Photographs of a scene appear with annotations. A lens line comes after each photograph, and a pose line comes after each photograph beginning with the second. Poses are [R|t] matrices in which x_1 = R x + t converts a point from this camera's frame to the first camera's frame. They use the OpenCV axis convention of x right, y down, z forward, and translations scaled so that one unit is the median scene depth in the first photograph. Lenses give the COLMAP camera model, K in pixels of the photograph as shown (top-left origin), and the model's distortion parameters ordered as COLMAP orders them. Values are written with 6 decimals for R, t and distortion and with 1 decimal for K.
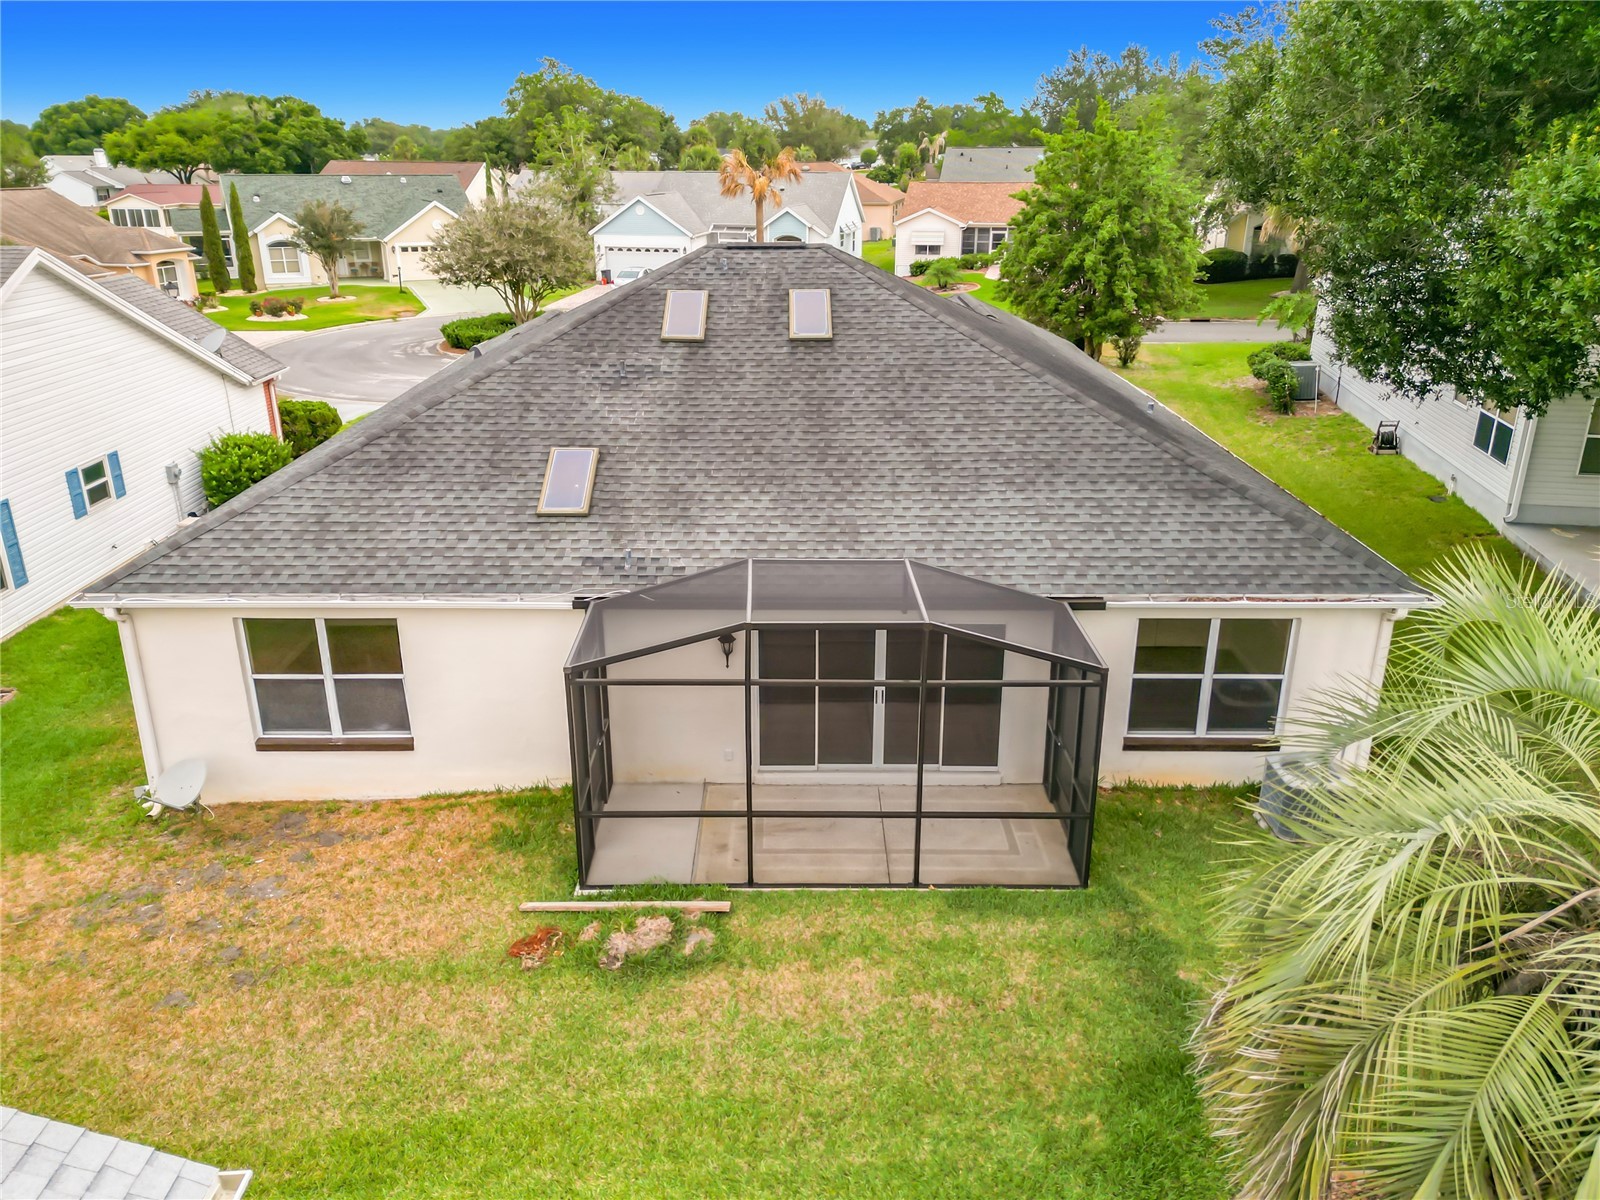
lens RADIAL K [[1151.7, 0, 796.6], [0, 1151.7, 537.9], [0, 0, 1]] dist [0.033832, -0.001798]
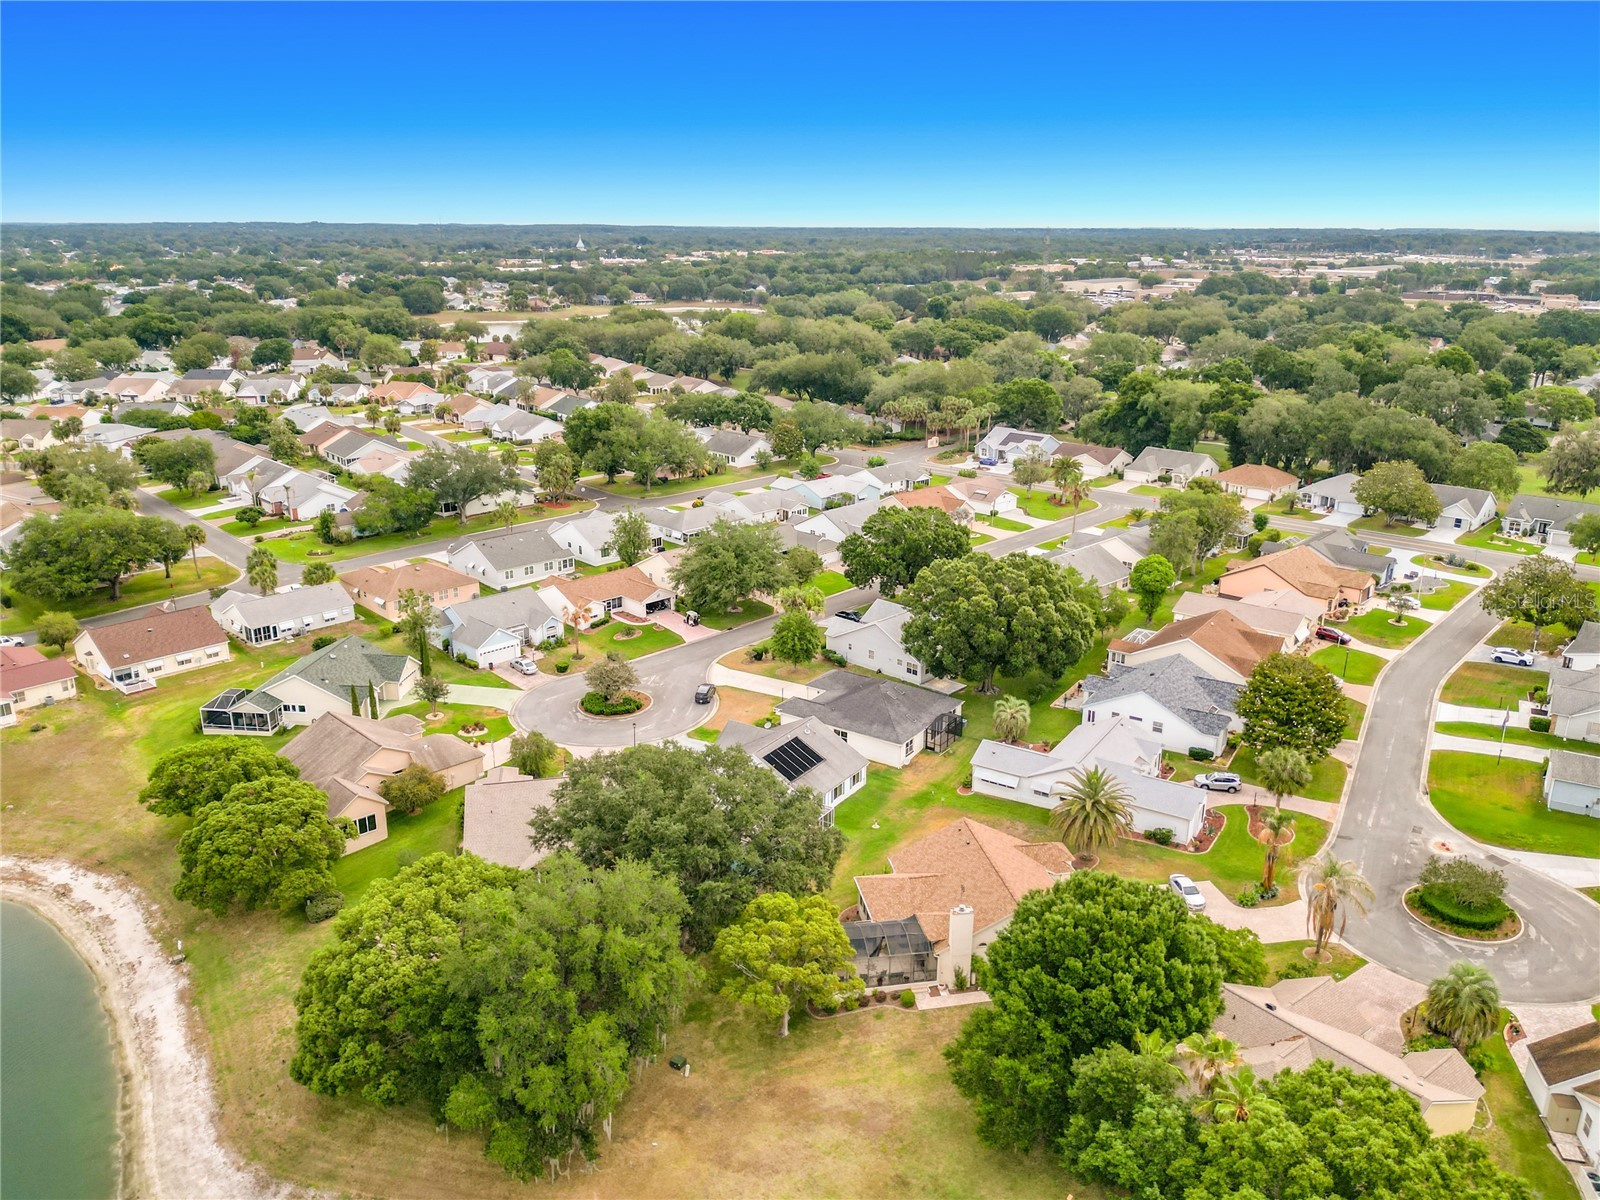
lens RADIAL K [[1134.5, 0, 795.7], [0, 1134.5, 565.7], [0, 0, 1]] dist [0.079126, -0.072134]
pose [[0.560659, -0.220970, 0.798019, -7.679860], [0.261062, 0.961756, 0.082896, -2.212425], [-0.785817, 0.161856, 0.596904, -3.860996]]
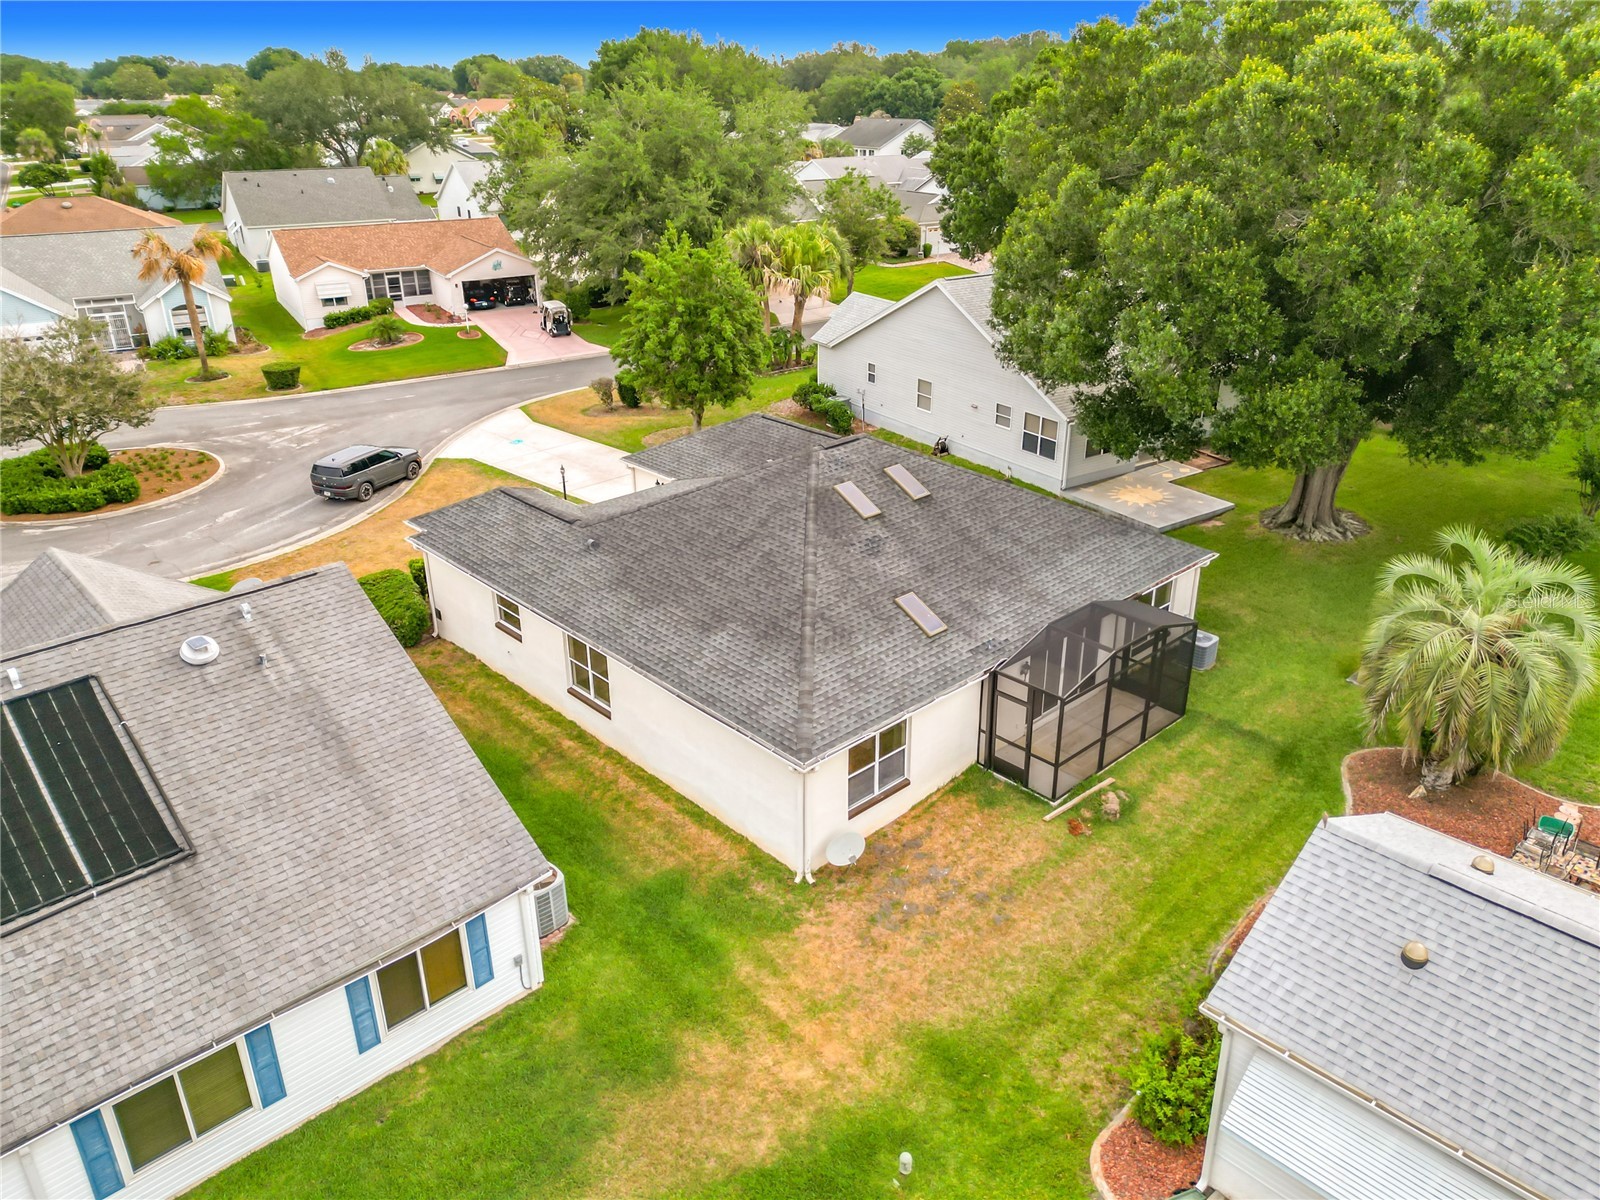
lens RADIAL K [[1137.2, 0, 796.3], [0, 1137.2, 552.0], [0, 0, 1]] dist [0.109010, -0.155486]
pose [[0.735085, -0.263083, 0.624850, -1.456136], [0.223655, 0.964147, 0.142827, -0.449346], [-0.640022, 0.034761, 0.767569, -0.249510]]
